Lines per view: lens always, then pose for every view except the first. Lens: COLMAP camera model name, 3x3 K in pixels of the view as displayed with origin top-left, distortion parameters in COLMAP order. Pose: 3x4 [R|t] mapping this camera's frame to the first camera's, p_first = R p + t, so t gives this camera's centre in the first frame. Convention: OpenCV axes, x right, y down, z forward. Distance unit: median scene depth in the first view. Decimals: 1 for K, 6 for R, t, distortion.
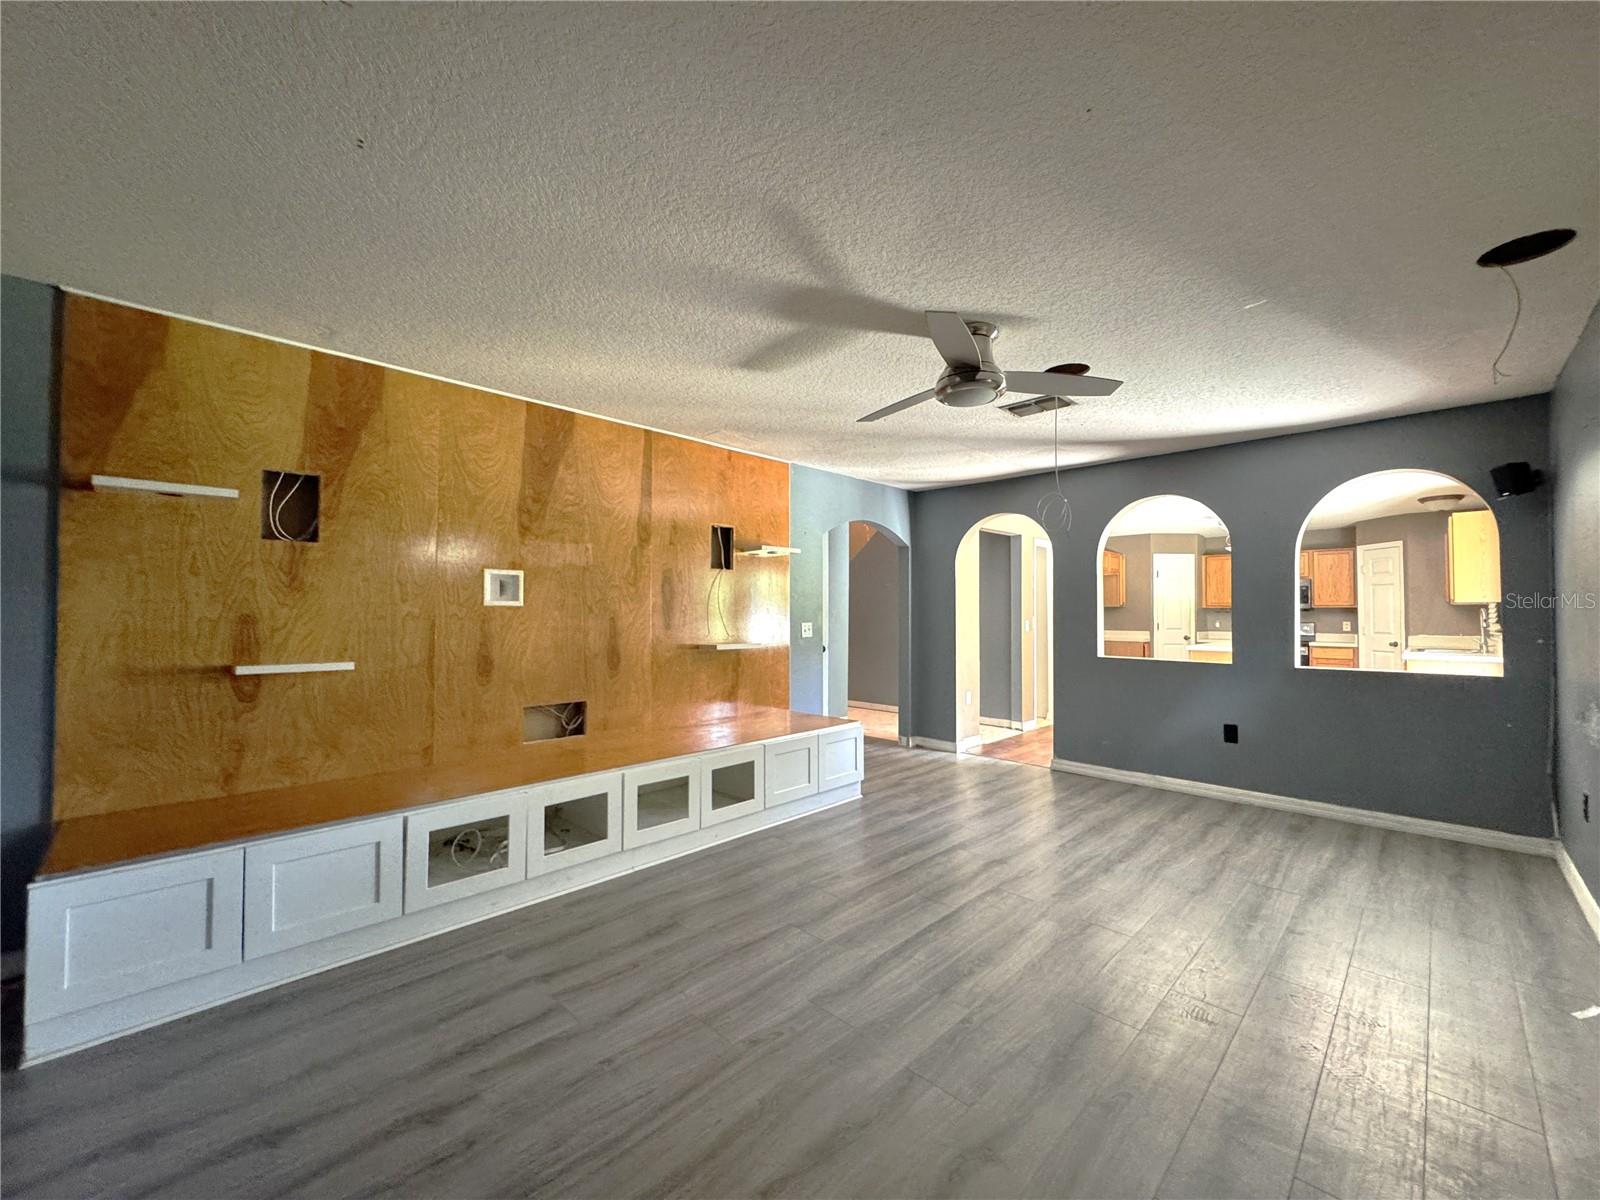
lens RADIAL K [[639.8, 0, 798.3], [0, 639.8, 599.6], [0, 0, 1]] dist [-0.003760, 0.000310]
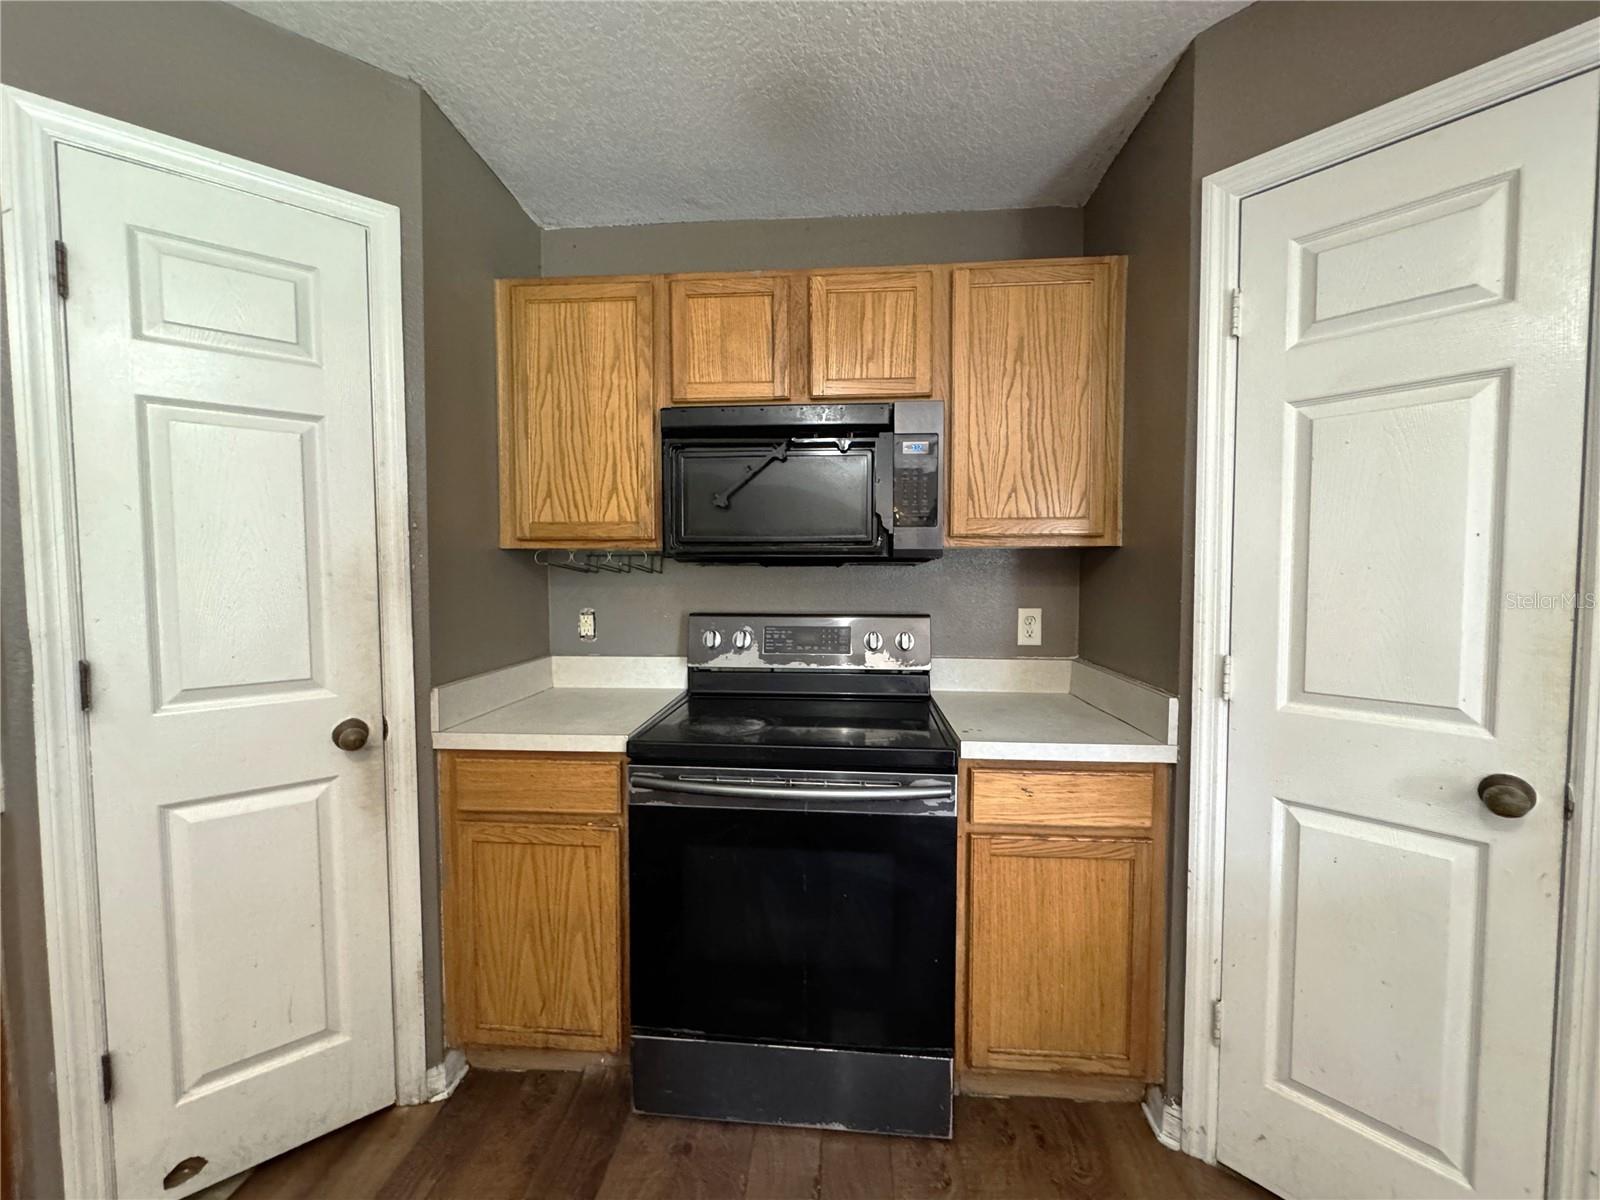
lens RADIAL K [[639.8, 0, 798.3], [0, 639.8, 599.6], [0, 0, 1]] dist [-0.003760, 0.000310]
pose [[0.755958, -0.037354, 0.653553, 0.316469], [-0.008706, 0.997709, 0.067095, 0.007917], [-0.654562, -0.056411, 0.753901, 0.436585]]
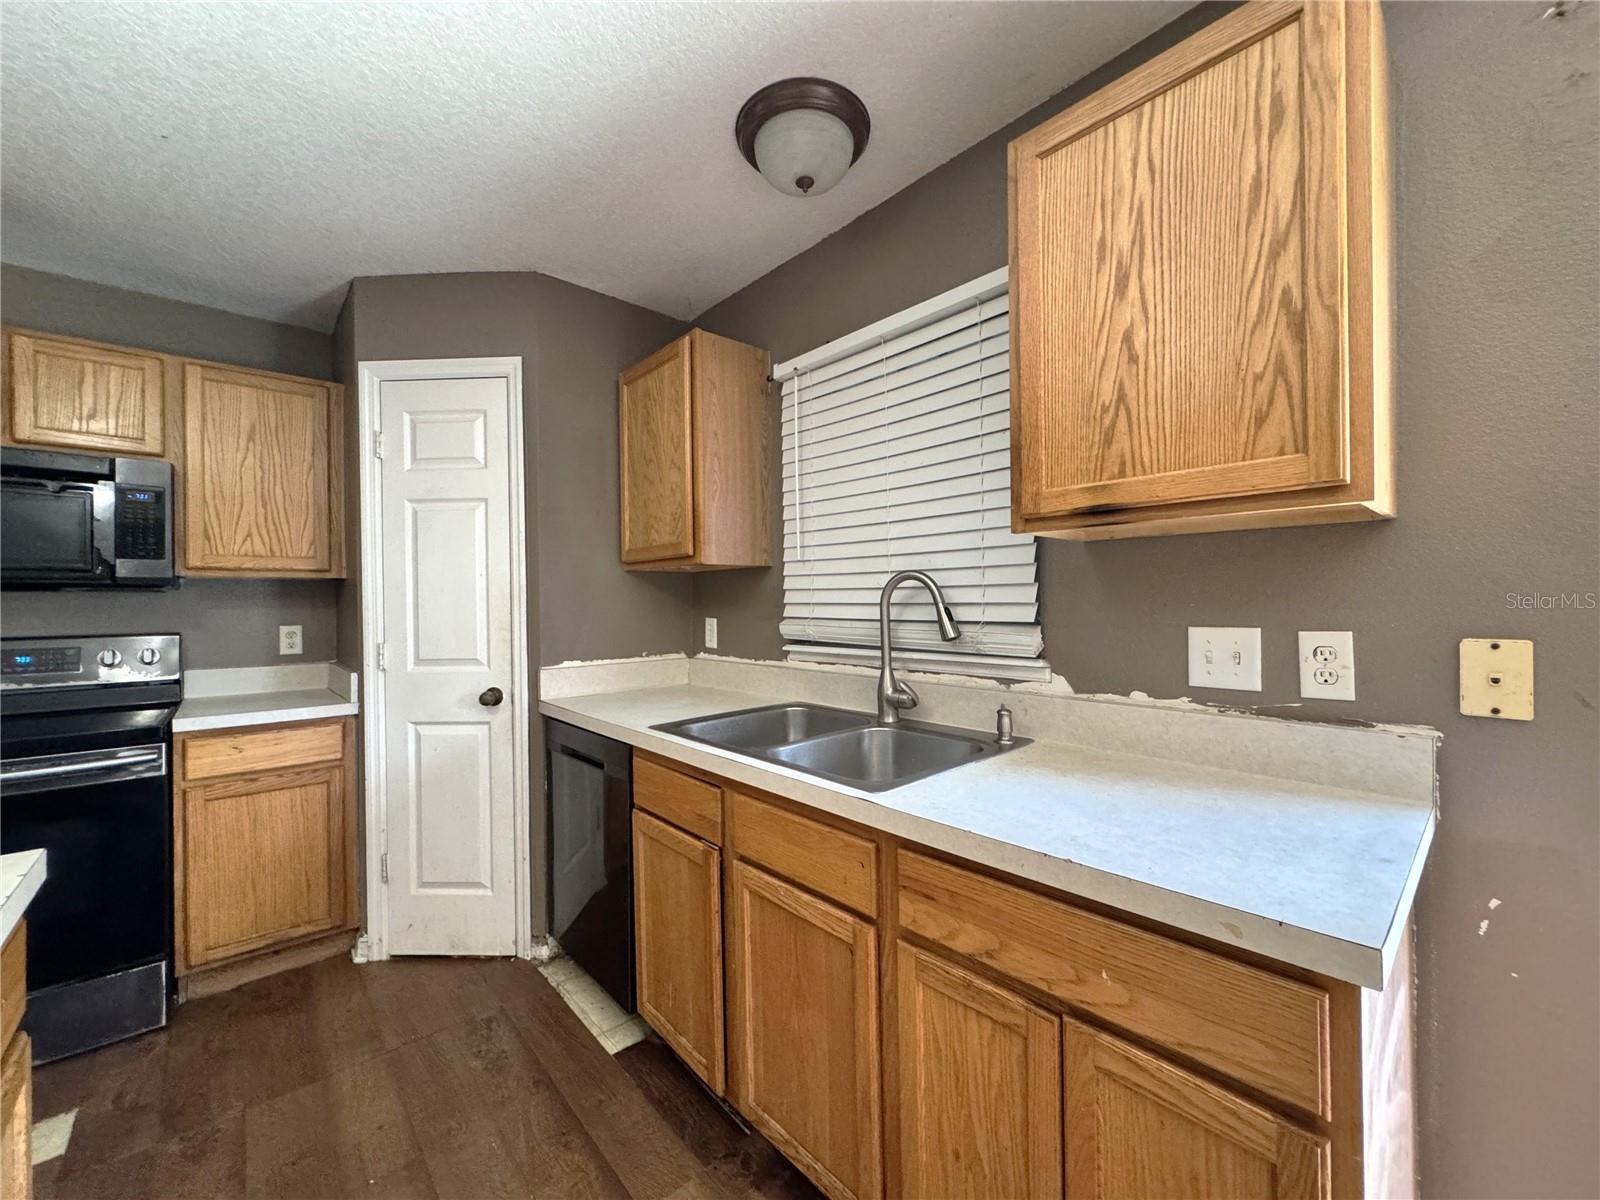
lens RADIAL K [[639.8, 0, 798.3], [0, 639.8, 599.6], [0, 0, 1]] dist [-0.003760, 0.000310]
pose [[0.048770, -0.001213, 0.998809, 0.278694], [-0.010168, 0.999947, 0.001710, 0.009455], [-0.998758, -0.010239, 0.048756, 0.367296]]
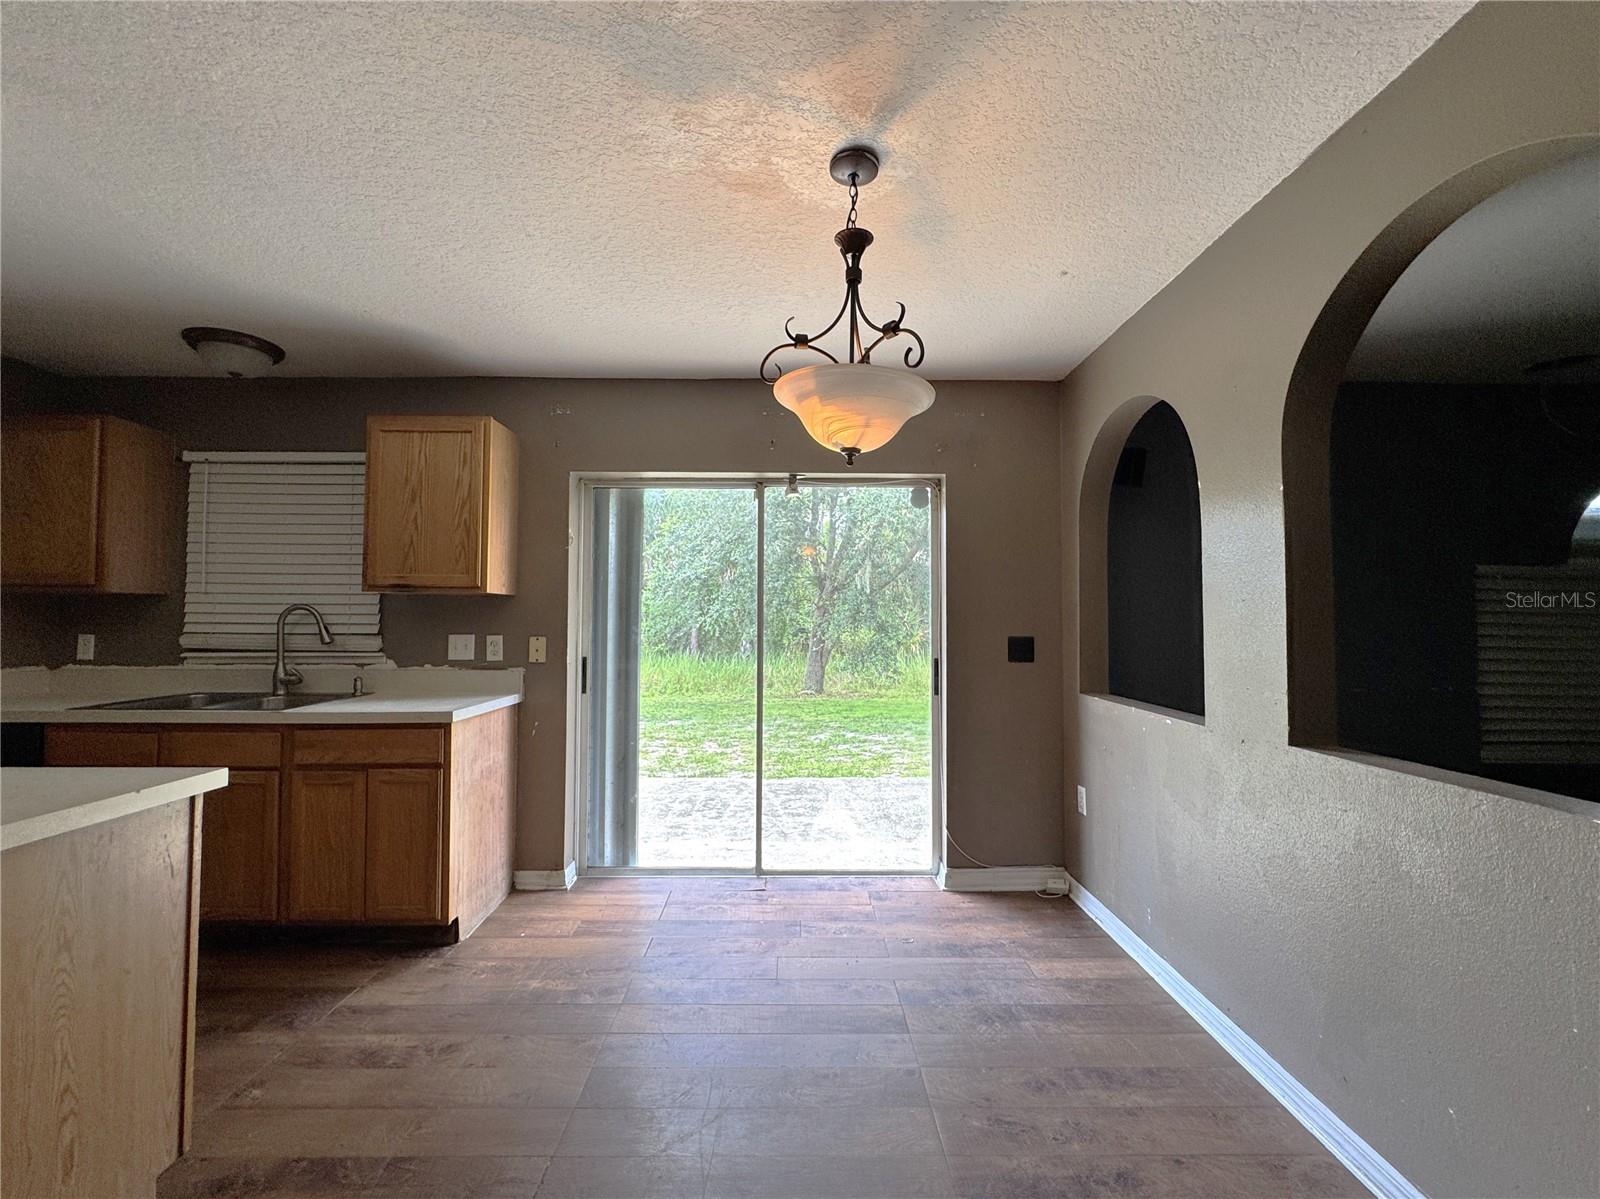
lens RADIAL K [[653.9, 0, 795.9], [0, 653.9, 600.6], [0, 0, 1]] dist [-0.000560, -0.000011]
pose [[-0.716428, 0.018350, 0.697419, 0.159254], [-0.020099, 0.998696, -0.046923, 0.009500], [-0.697371, -0.047634, -0.715125, 0.388018]]
